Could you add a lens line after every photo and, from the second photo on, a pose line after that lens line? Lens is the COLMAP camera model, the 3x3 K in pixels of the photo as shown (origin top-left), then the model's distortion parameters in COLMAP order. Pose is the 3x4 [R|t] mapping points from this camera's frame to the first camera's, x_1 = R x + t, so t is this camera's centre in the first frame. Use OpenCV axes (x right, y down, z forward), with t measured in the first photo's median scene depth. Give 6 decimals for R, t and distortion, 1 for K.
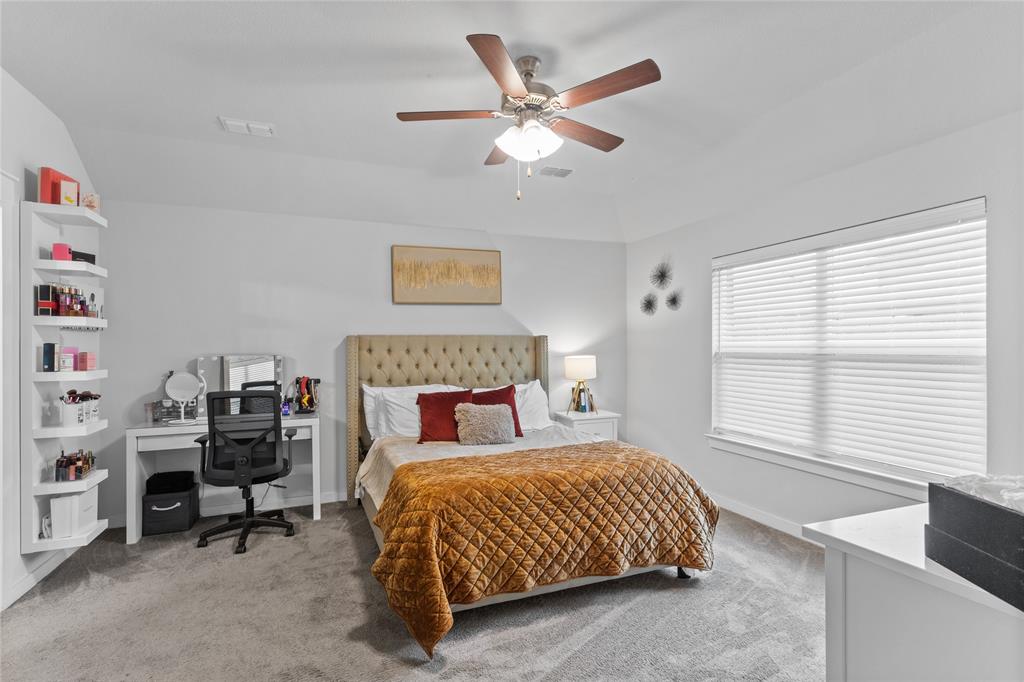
lens RADIAL K [[496.8, 0, 509.0], [0, 496.8, 343.7], [0, 0, 1]] dist [-0.008901, 0.000140]
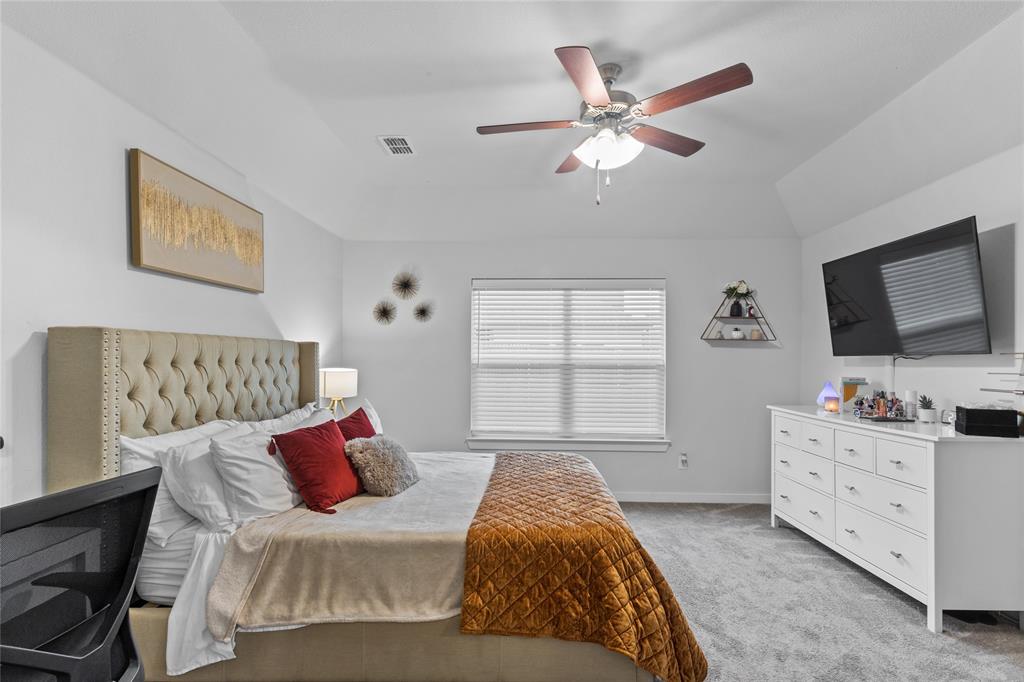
lens RADIAL K [[488.5, 0, 511.9], [0, 488.5, 385.2], [0, 0, 1]] dist [-0.024276, -0.000006]
pose [[0.375867, -0.046898, 0.925486, -0.629564], [-0.013299, 0.998343, 0.055992, 0.004788], [-0.926578, -0.033354, 0.374621, 0.537559]]
